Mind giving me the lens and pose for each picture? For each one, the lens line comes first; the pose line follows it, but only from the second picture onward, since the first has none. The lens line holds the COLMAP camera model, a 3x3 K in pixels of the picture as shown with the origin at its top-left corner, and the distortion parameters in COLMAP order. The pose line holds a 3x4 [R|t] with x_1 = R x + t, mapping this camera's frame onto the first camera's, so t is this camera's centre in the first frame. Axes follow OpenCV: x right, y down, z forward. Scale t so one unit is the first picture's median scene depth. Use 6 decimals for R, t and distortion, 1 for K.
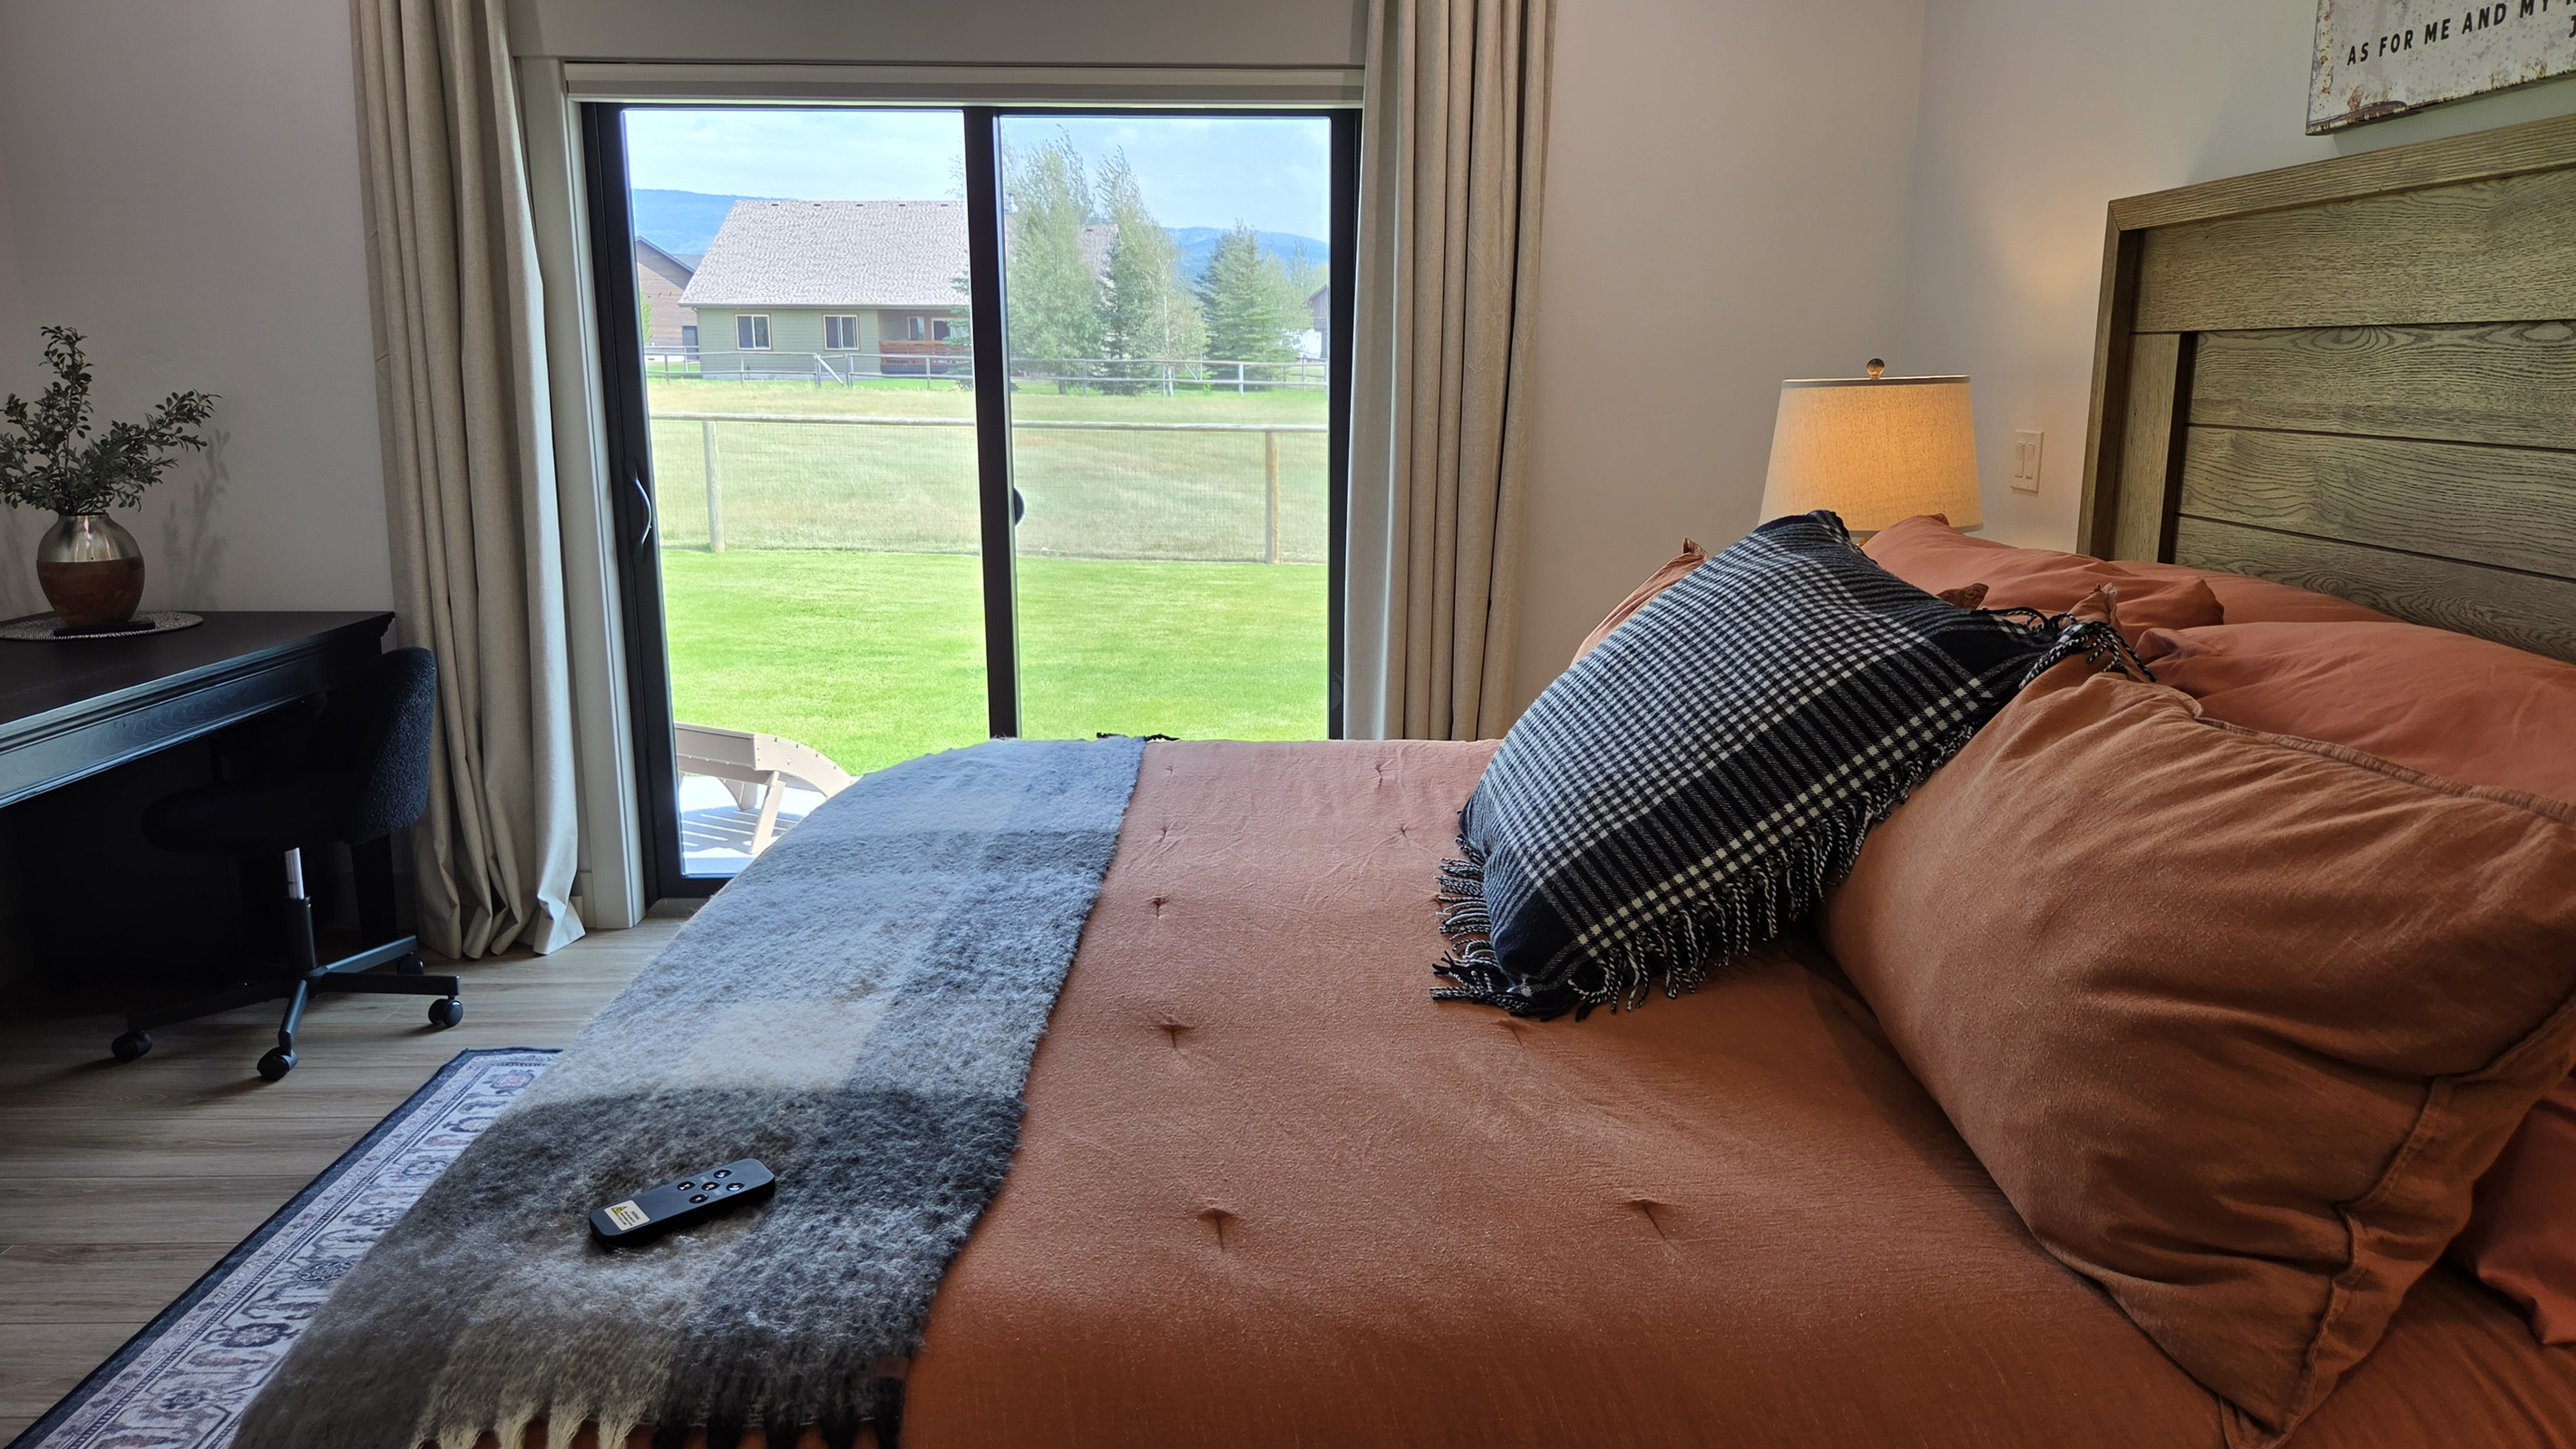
lens RADIAL K [[1797.5, 0, 1288.0], [0, 1797.5, 724.5], [0, 0, 1]] dist [0.072865, -0.000095]
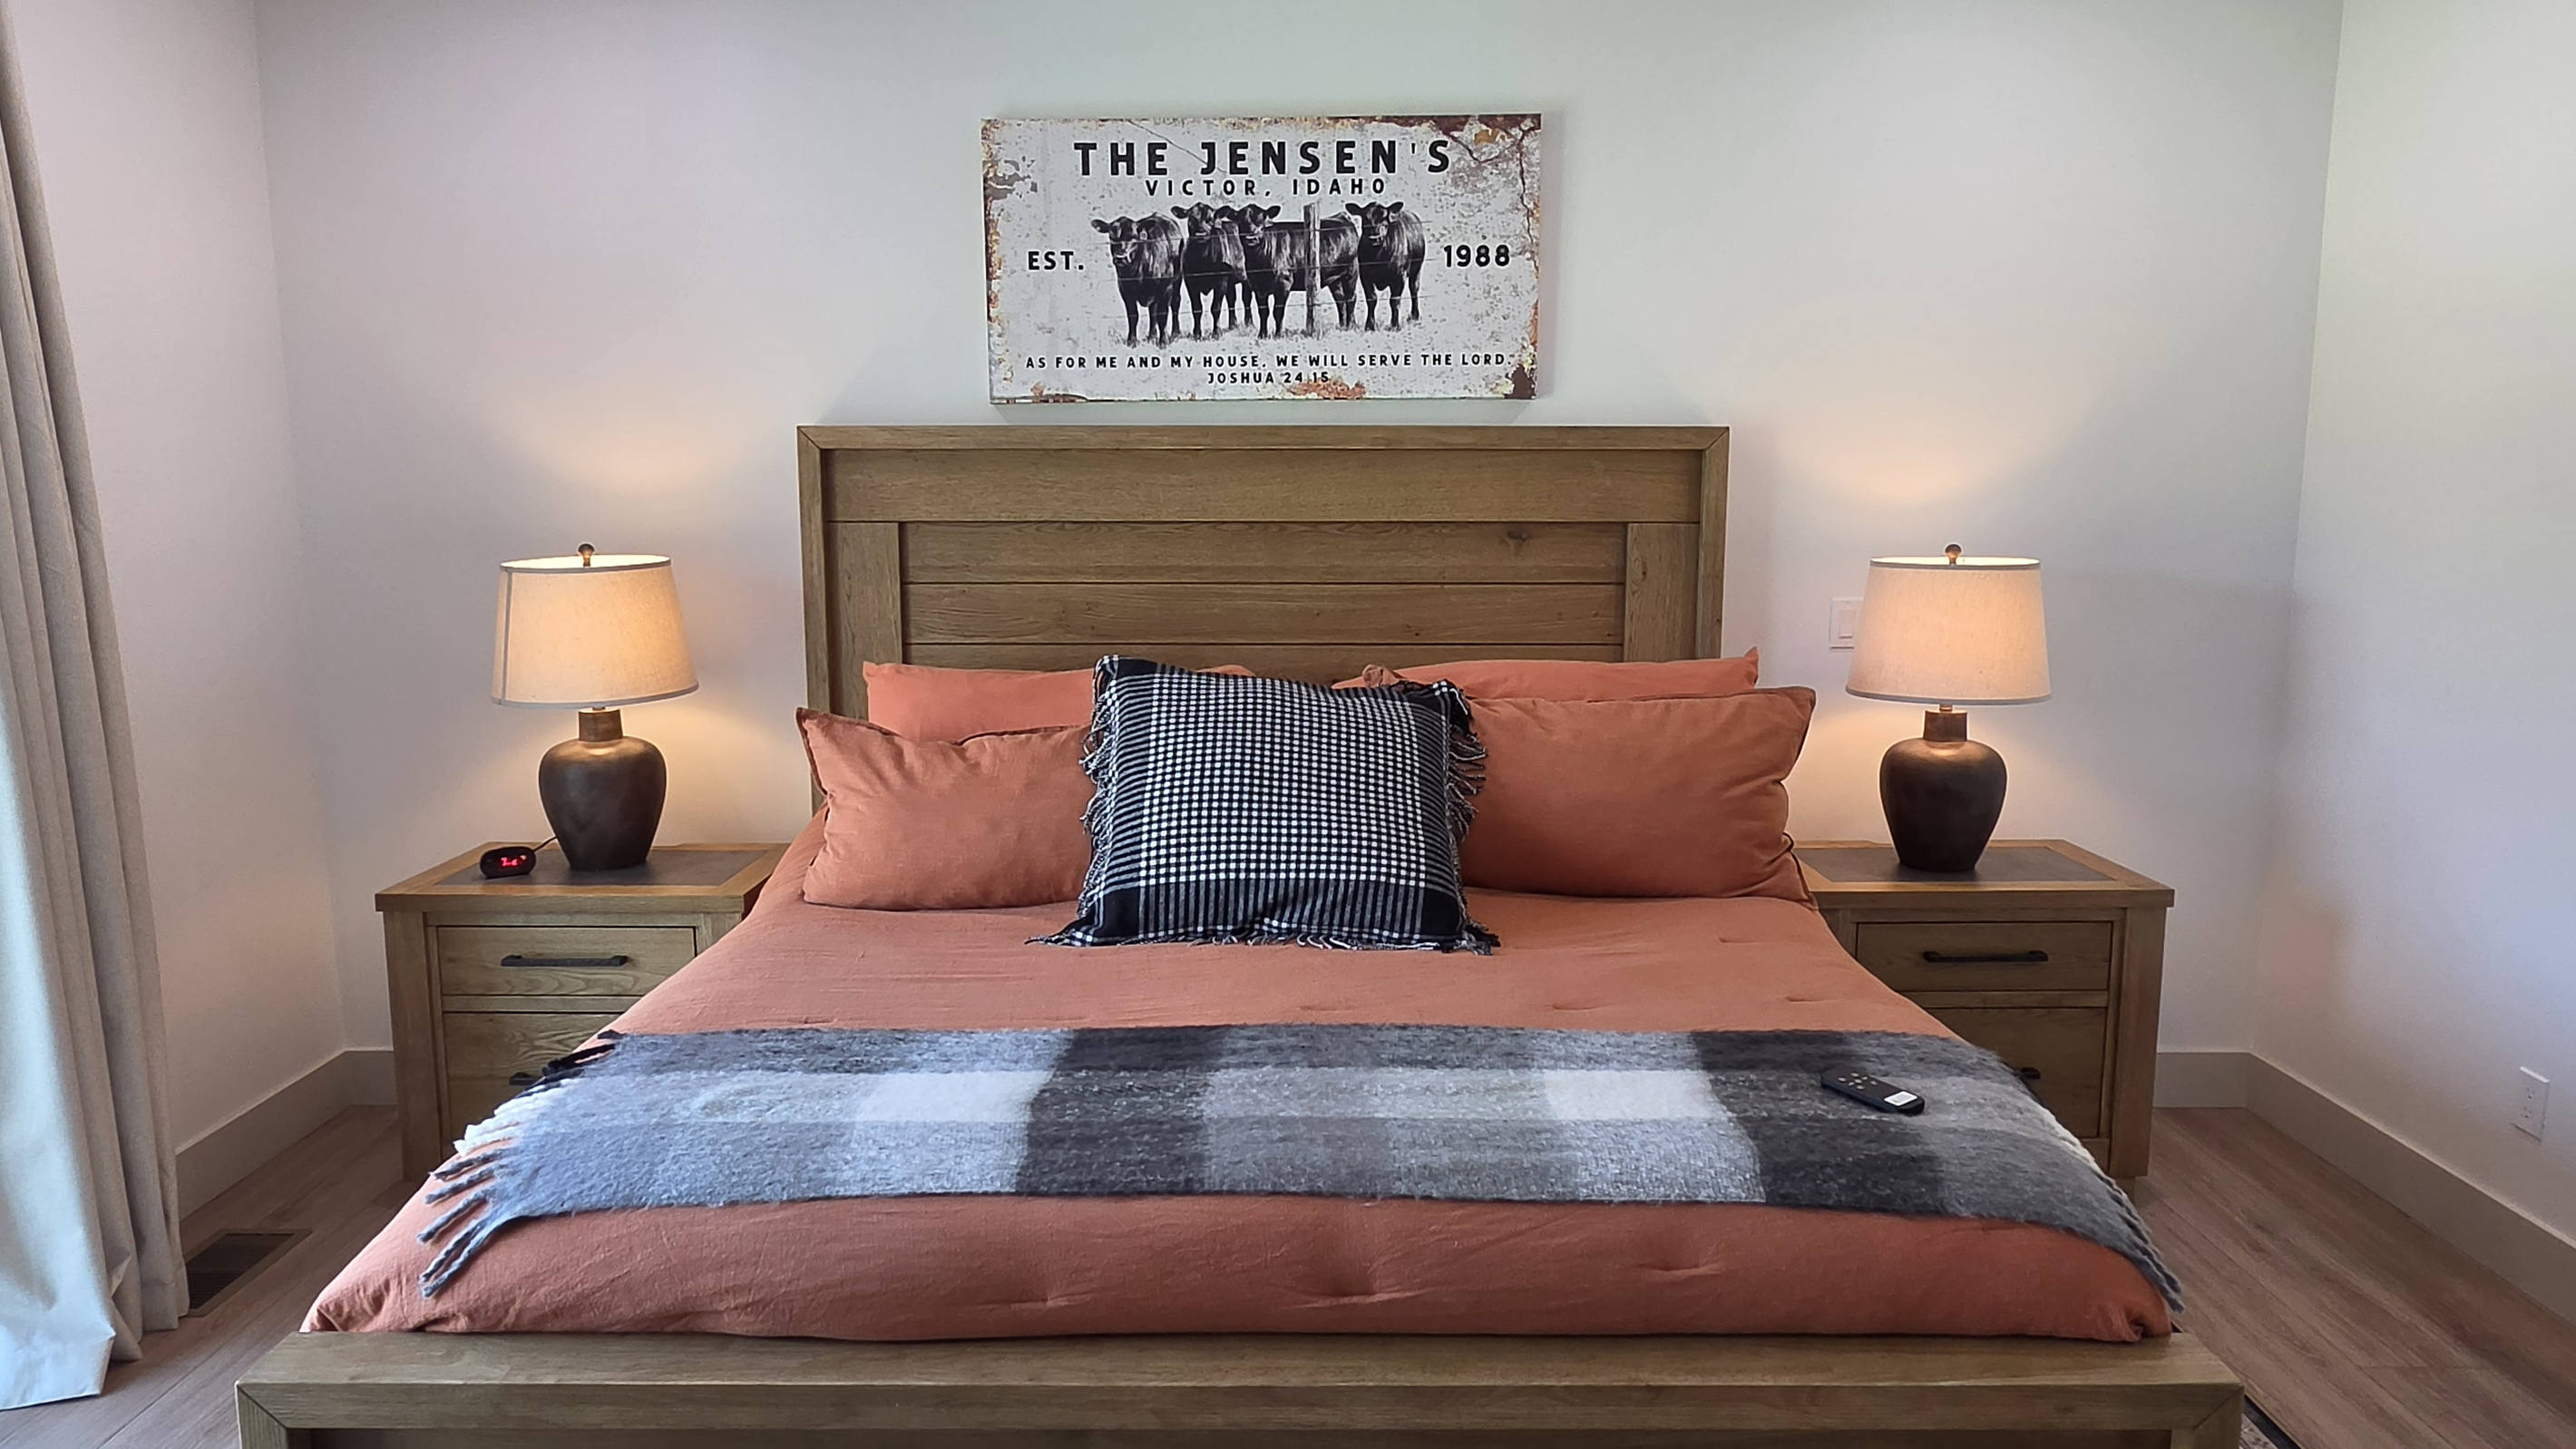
lens RADIAL K [[1703.4, 0, 1288.0], [0, 1703.4, 724.5], [0, 0, 1]] dist [0.001010, 0.000388]
pose [[0.018727, -0.142179, 0.989664, -0.981303], [0.203274, 0.969706, 0.135465, -0.202200], [-0.978943, 0.198636, 0.047061, 0.756177]]
